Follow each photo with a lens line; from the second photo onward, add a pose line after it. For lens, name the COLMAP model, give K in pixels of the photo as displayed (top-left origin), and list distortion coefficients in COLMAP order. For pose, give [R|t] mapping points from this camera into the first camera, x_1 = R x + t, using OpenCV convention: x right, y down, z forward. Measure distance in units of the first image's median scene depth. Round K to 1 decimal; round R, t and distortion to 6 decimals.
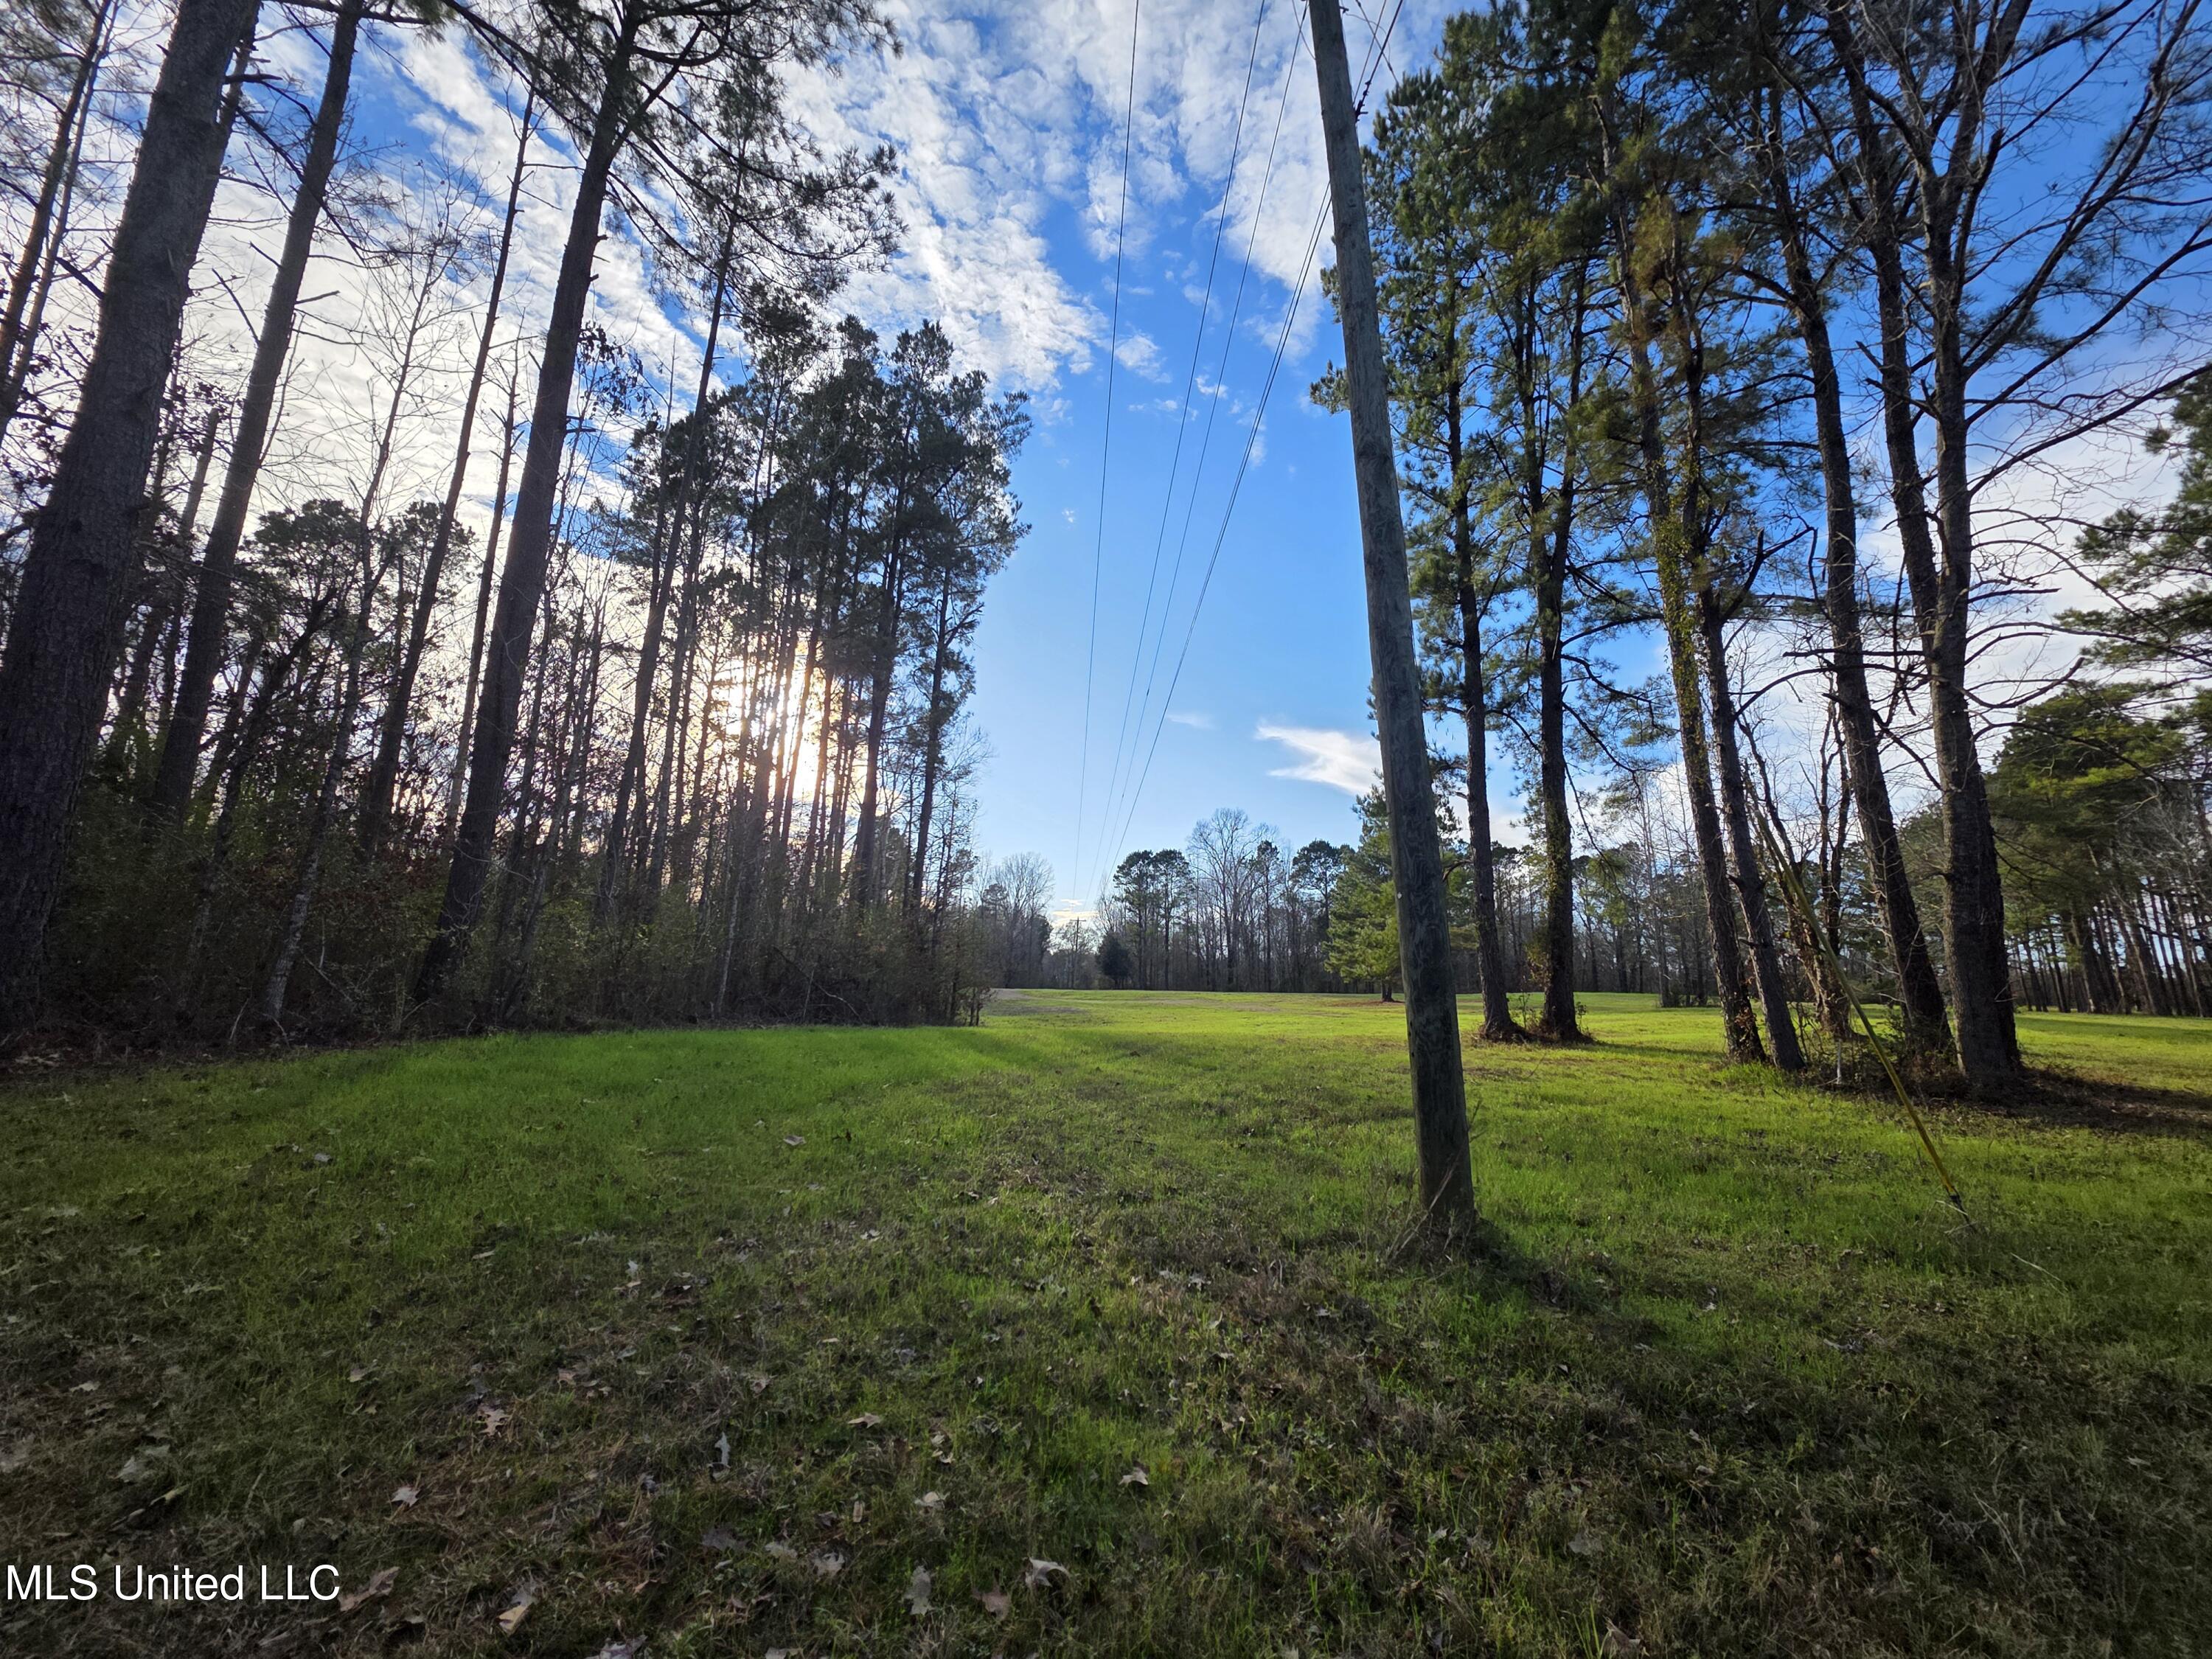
lens RADIAL K [[866.1, 0, 1099.4], [0, 866.1, 828.4], [0, 0, 1]] dist [0.001200, 0.000038]
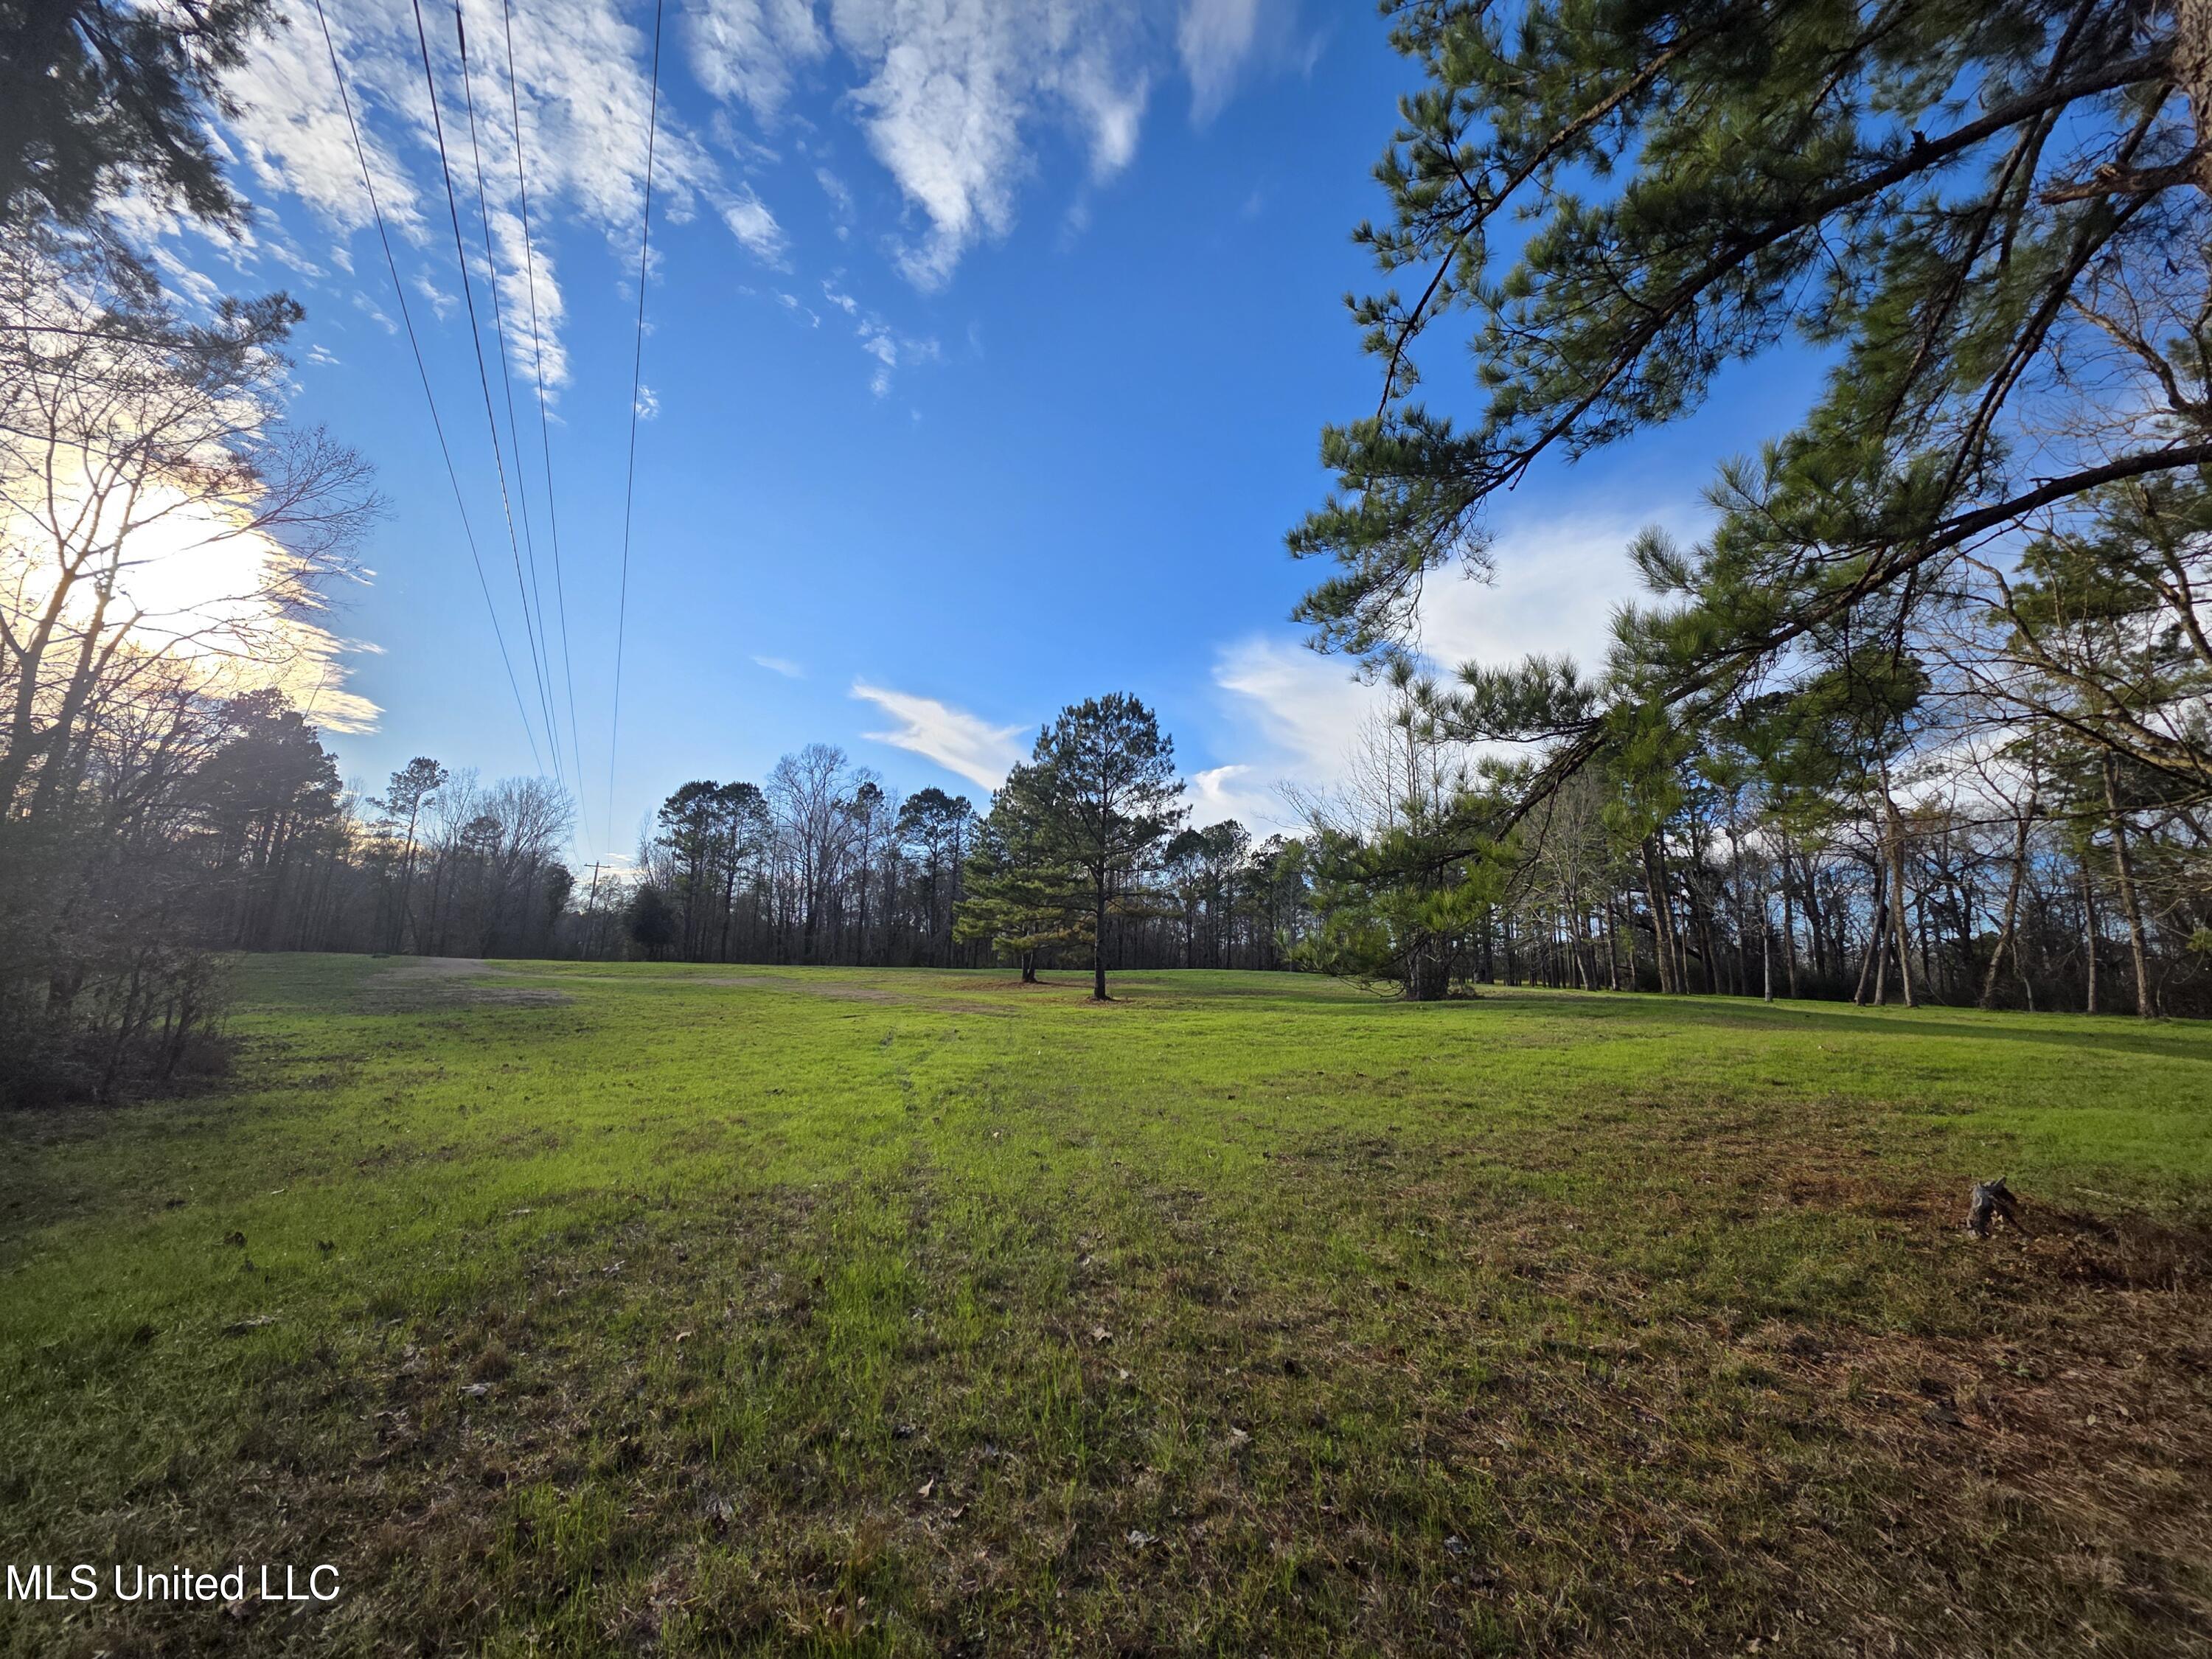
lens RADIAL K [[866.1, 0, 1099.4], [0, 866.1, 828.4], [0, 0, 1]] dist [0.001200, 0.000038]
pose [[0.887528, 0.077764, 0.454143, 0.014068], [-0.092451, 0.995665, 0.010186, 0.025179], [-0.451382, -0.051026, 0.890871, 0.145562]]
